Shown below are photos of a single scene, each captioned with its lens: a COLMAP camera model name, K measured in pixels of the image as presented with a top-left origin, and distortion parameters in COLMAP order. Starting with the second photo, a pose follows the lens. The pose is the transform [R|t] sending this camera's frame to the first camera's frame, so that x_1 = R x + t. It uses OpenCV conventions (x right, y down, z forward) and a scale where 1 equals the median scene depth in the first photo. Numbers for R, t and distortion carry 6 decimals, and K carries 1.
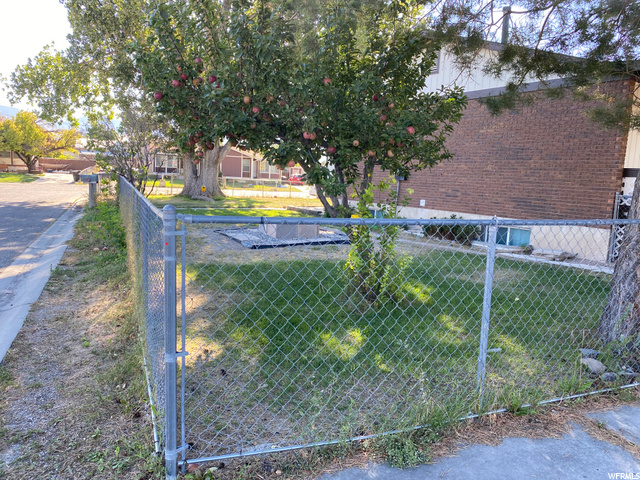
lens RADIAL K [[491.3, 0, 319.0], [0, 491.3, 240.8], [0, 0, 1]] dist [0.001708, -0.014250]
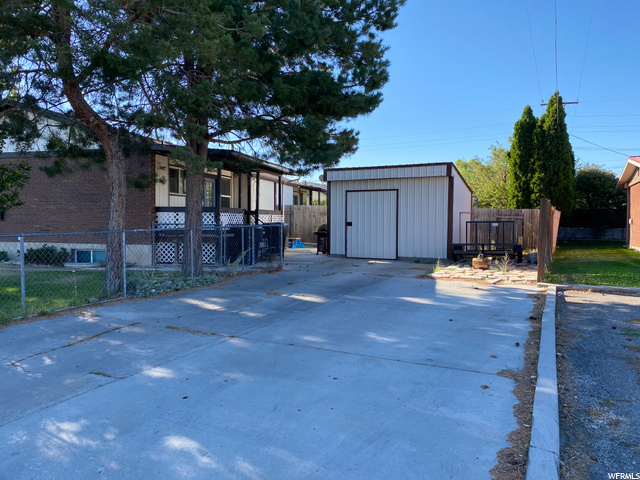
lens RADIAL K [[491.3, 0, 319.4], [0, 491.3, 242.4], [0, 0, 1]] dist [0.001708, -0.014250]
pose [[0.753045, -0.071190, 0.654106, -0.040058], [0.114696, 0.993112, -0.023958, 0.068727], [-0.647895, 0.093065, 0.756023, -0.553722]]
